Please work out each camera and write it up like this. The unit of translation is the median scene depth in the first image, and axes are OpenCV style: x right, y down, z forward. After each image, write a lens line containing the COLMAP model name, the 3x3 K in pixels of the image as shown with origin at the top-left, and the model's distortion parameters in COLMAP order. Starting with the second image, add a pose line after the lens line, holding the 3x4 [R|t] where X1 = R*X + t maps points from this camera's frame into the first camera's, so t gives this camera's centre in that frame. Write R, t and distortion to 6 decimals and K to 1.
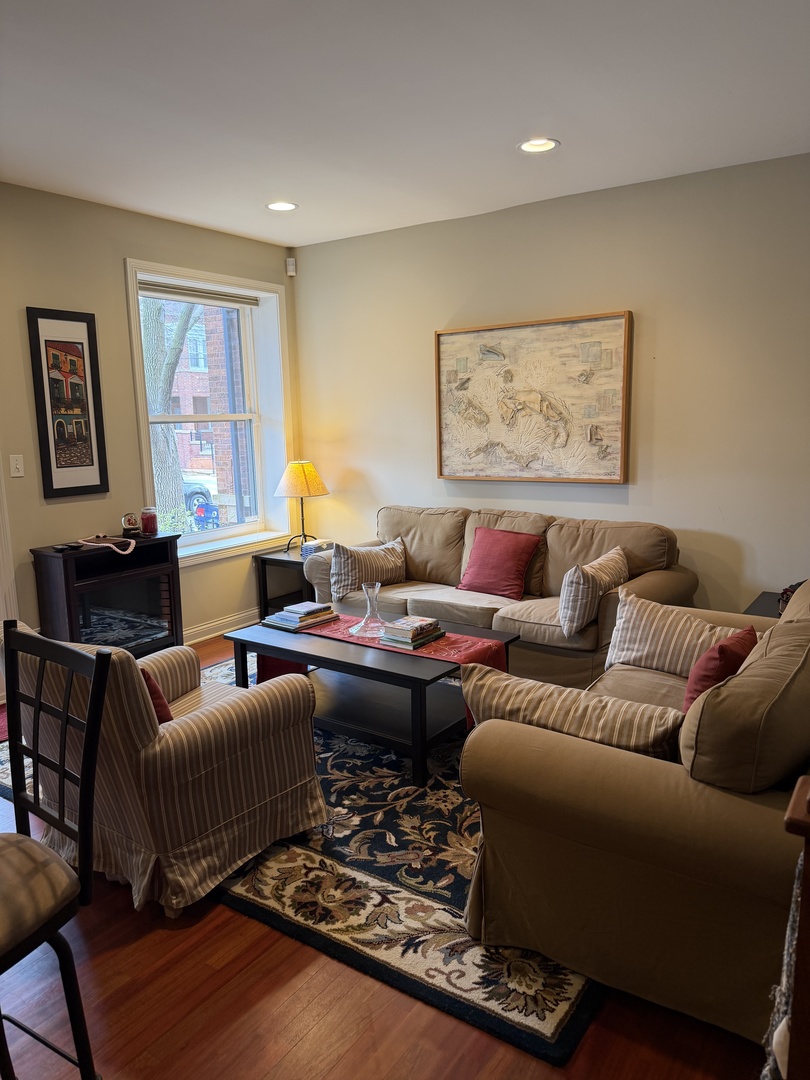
lens RADIAL K [[764.1, 0, 405.7], [0, 764.1, 548.4], [0, 0, 1]] dist [0.022027, -0.001251]
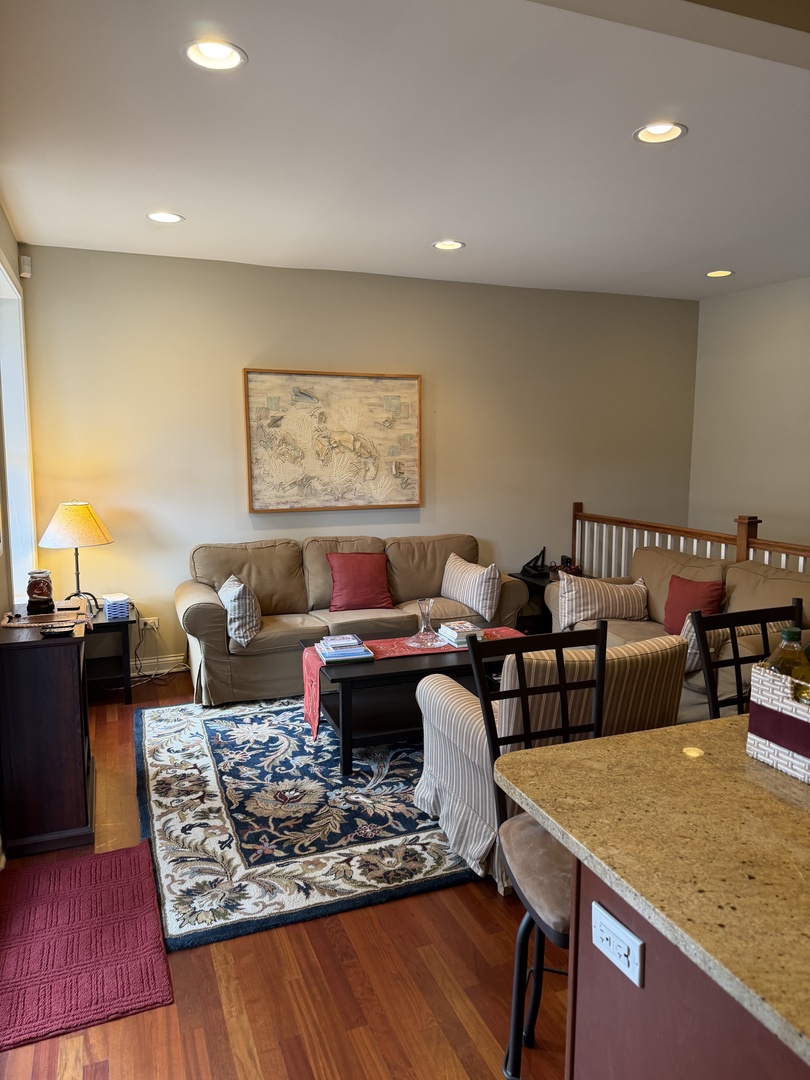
lens RADIAL K [[764.1, 0, 408.9], [0, 764.1, 532.0], [0, 0, 1]] dist [0.022027, -0.001251]
pose [[0.516220, -0.070488, 0.853550, -0.773250], [0.129892, 0.991523, 0.003324, -0.046289], [-0.846549, 0.109153, 0.521000, 0.329674]]
